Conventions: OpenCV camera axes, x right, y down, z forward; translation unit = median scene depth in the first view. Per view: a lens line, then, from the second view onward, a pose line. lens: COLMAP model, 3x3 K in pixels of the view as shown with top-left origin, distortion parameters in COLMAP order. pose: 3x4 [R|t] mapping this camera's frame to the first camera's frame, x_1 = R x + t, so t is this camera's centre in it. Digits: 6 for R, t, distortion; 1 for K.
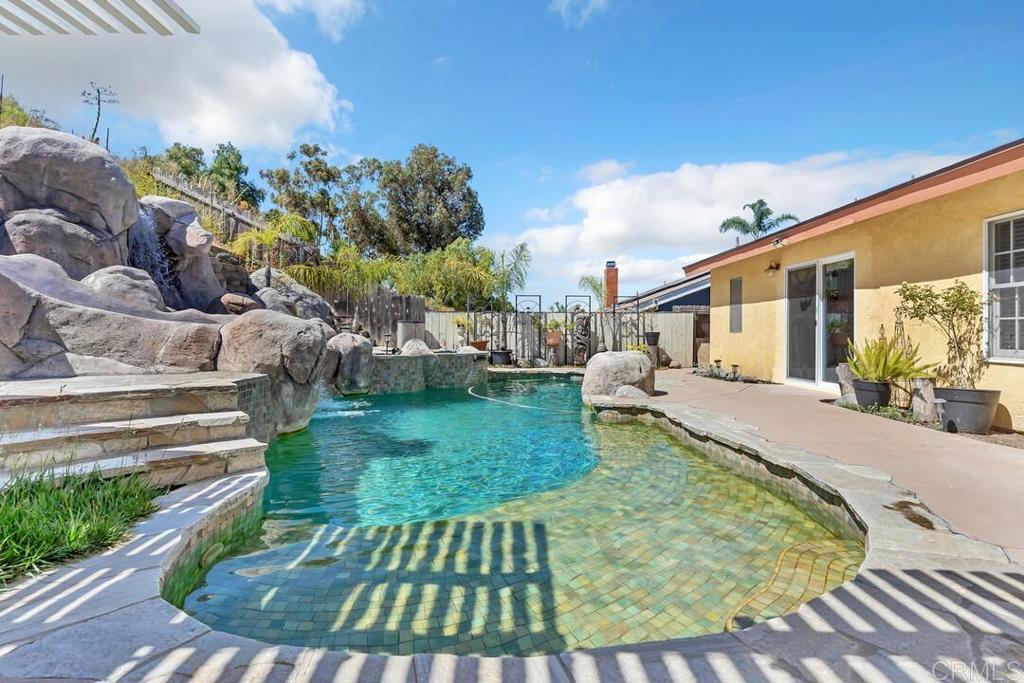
lens RADIAL K [[503.1, 0, 506.4], [0, 503.1, 336.1], [0, 0, 1]] dist [0.000207, 0.000131]
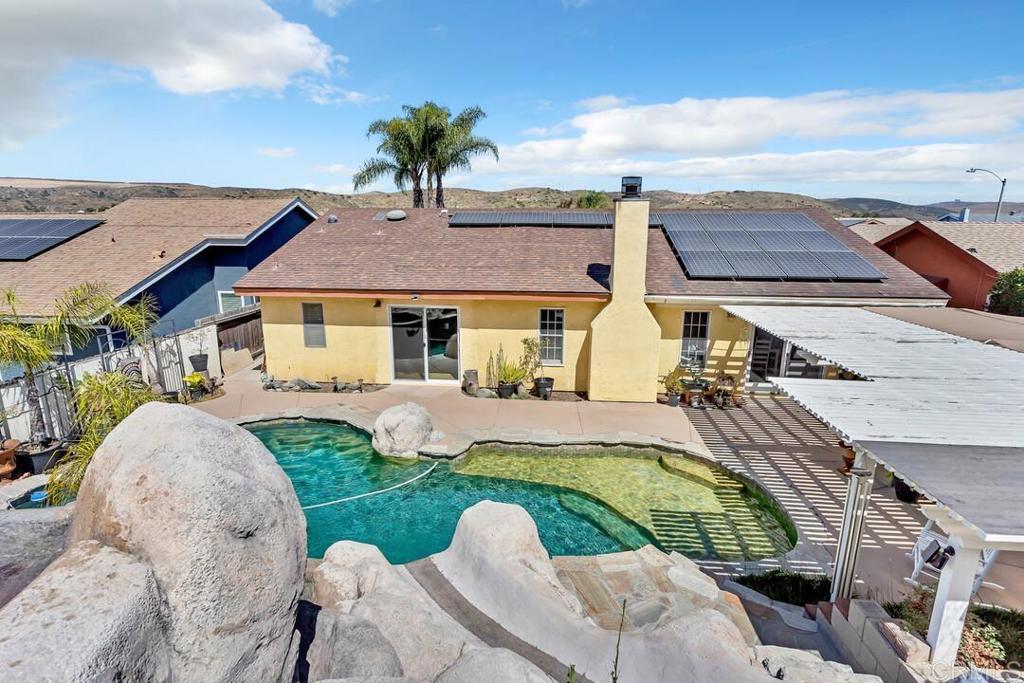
lens RADIAL K [[505.9, 0, 512.9], [0, 505.9, 325.7], [0, 0, 1]] dist [-0.036224, -0.000156]
pose [[0.082500, -0.201850, 0.975936, -0.869366], [0.002763, 0.979316, 0.202315, -0.391622], [-0.996587, -0.013994, 0.081351, 0.573749]]
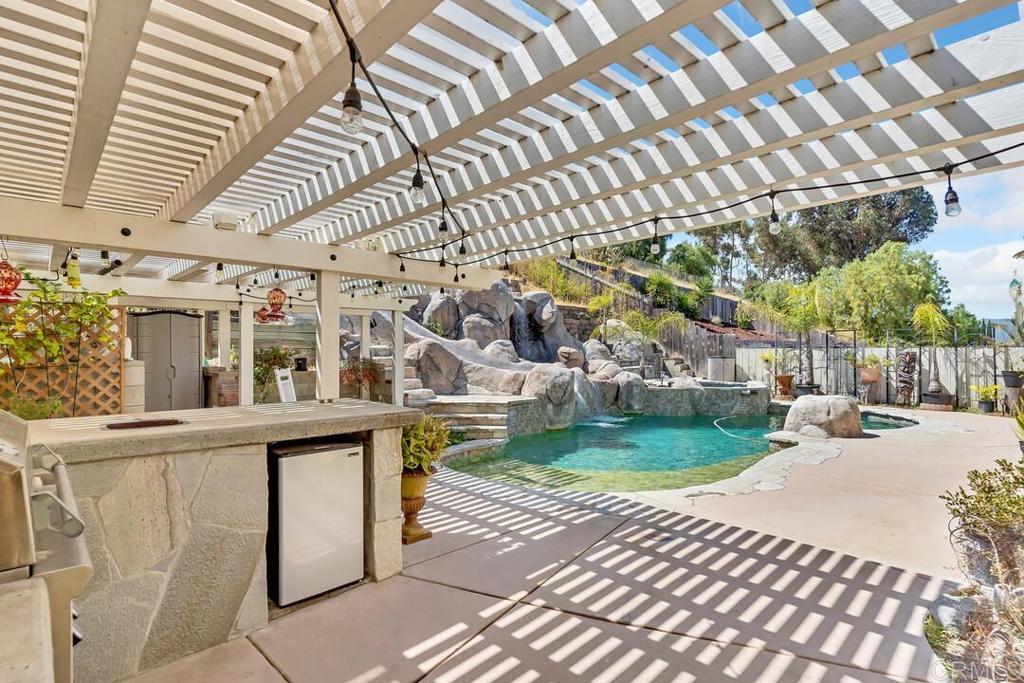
lens RADIAL K [[497.9, 0, 515.8], [0, 497.9, 344.3], [0, 0, 1]] dist [0.001299, 0.000123]
pose [[0.706063, -0.013562, -0.708019, 0.508552], [-0.001840, 0.999778, -0.020985, -0.057238], [0.708146, 0.016119, 0.705882, -0.270768]]
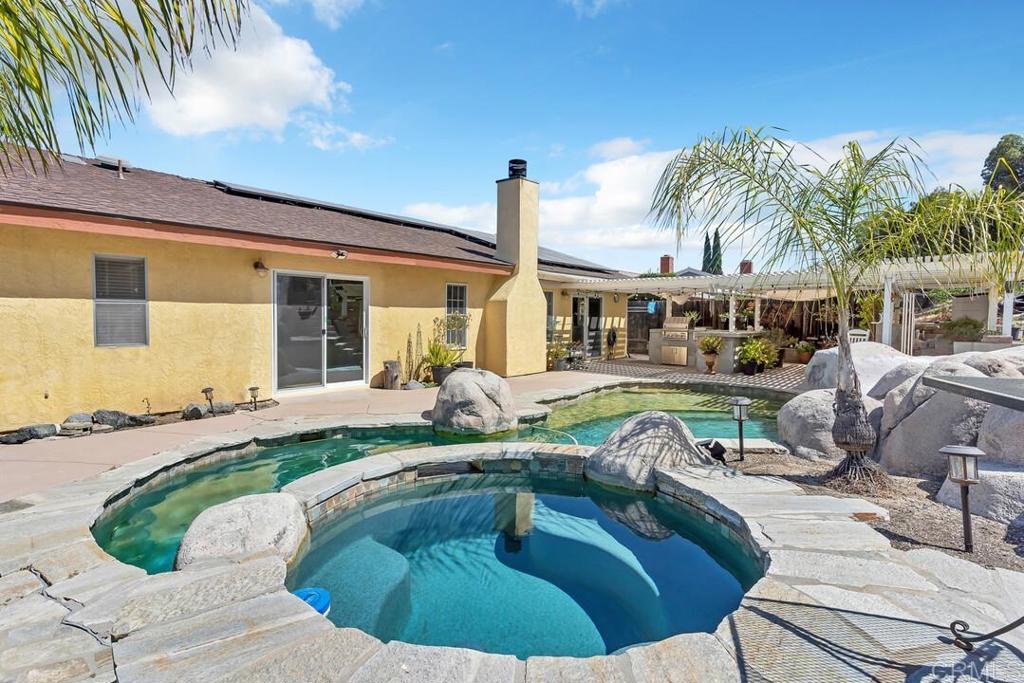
lens RADIAL K [[497.9, 0, 515.8], [0, 497.9, 344.3], [0, 0, 1]] dist [0.001299, 0.000123]
pose [[-0.771646, -0.053088, 0.633833, -0.385541], [-0.009865, 0.997390, 0.071528, -0.077445], [-0.635976, 0.048941, -0.770156, 1.519006]]
